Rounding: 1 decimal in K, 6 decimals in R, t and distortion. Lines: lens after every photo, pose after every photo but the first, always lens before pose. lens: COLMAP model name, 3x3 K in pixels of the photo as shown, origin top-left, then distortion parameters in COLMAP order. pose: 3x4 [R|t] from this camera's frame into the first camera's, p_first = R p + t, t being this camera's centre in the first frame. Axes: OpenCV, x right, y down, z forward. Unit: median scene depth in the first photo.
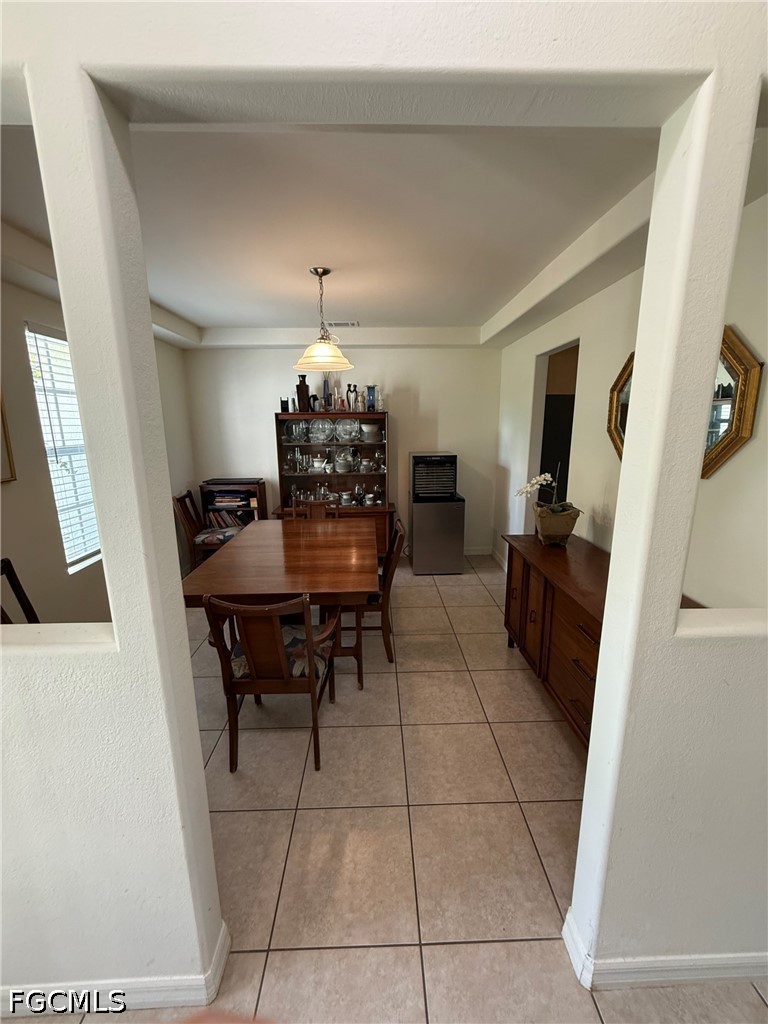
lens RADIAL K [[413.0, 0, 387.7], [0, 413.0, 510.4], [0, 0, 1]] dist [-0.001464, 0.000924]
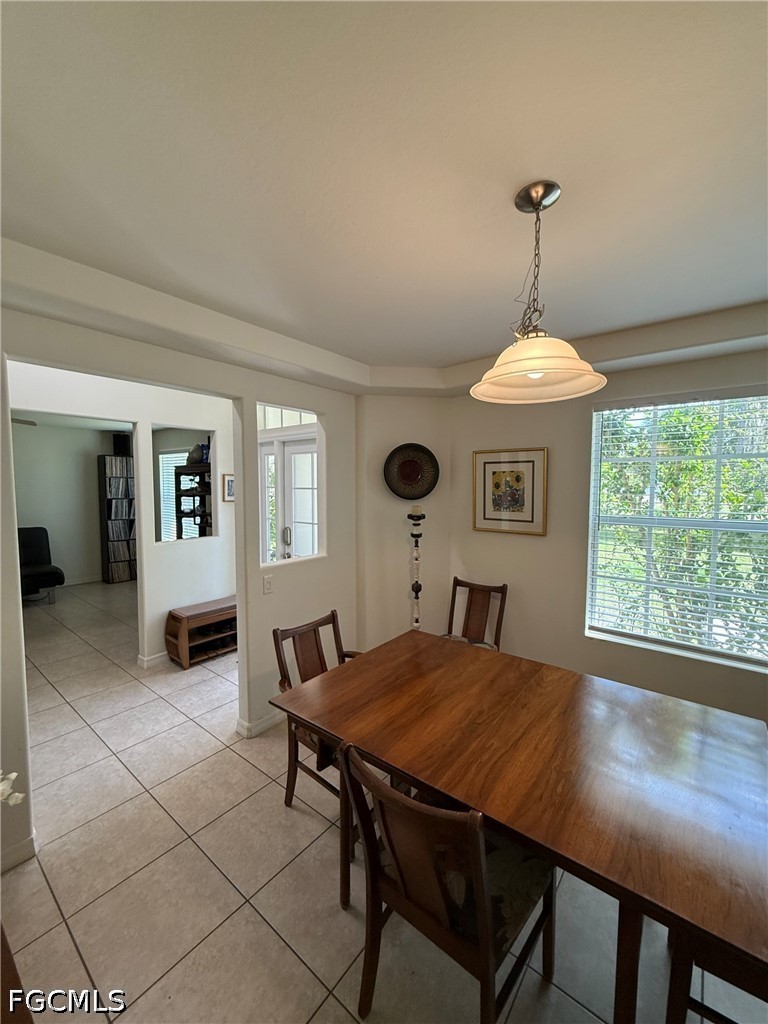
lens RADIAL K [[413.0, 0, 388.3], [0, 413.0, 512.1], [0, 0, 1]] dist [-0.001464, 0.000924]
pose [[-0.647122, 0.061512, -0.759901, 0.335307], [-0.153608, 0.965779, 0.208987, -0.300537], [0.746752, 0.251967, -0.615528, 1.265823]]
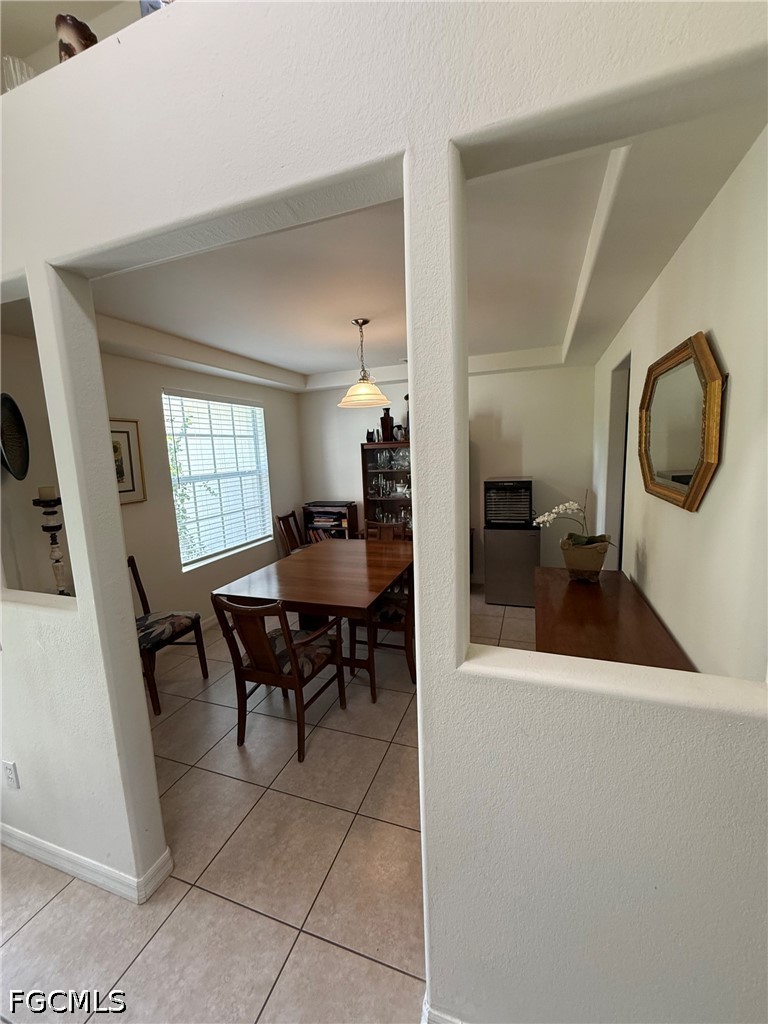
lens RADIAL K [[413.0, 0, 385.4], [0, 413.0, 510.3], [0, 0, 1]] dist [-0.001464, 0.000924]
pose [[0.929801, 0.023893, -0.367287, 0.331595], [-0.044576, 0.997855, -0.047934, -0.008376], [0.365354, 0.060941, 0.928872, -0.001191]]
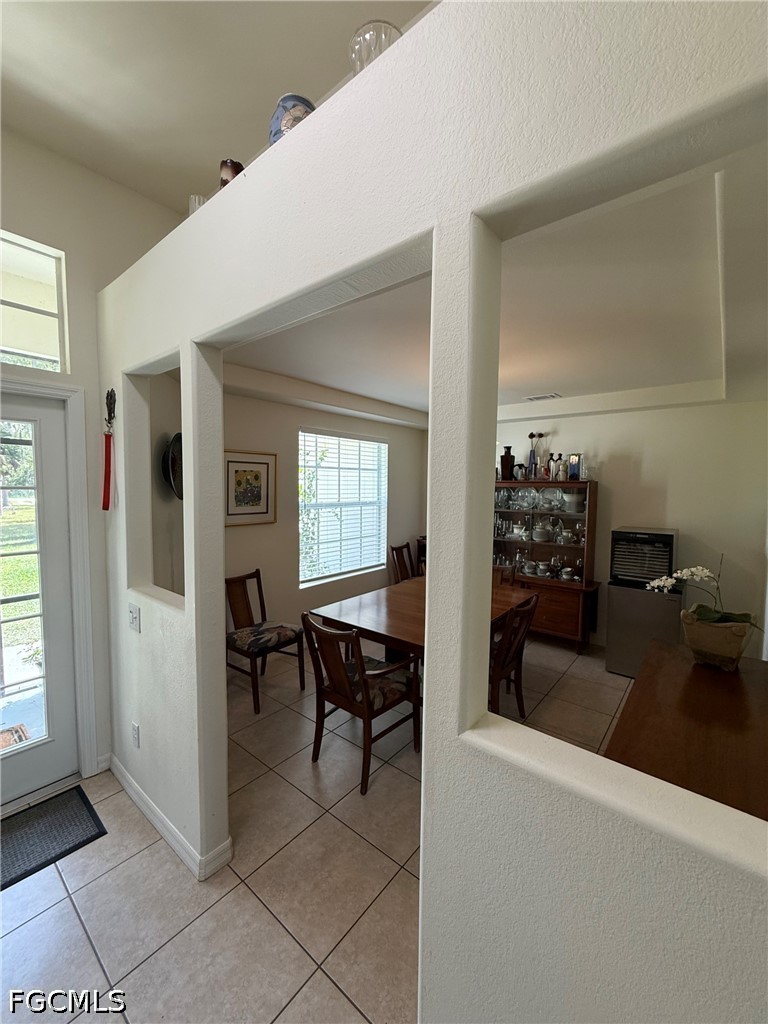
lens RADIAL K [[413.0, 0, 383.4], [0, 413.0, 509.8], [0, 0, 1]] dist [-0.001464, 0.000924]
pose [[0.754312, 0.056476, -0.654083, 0.427775], [-0.153471, 0.983857, -0.092039, -0.033184], [0.638326, 0.169809, 0.750803, 0.039764]]
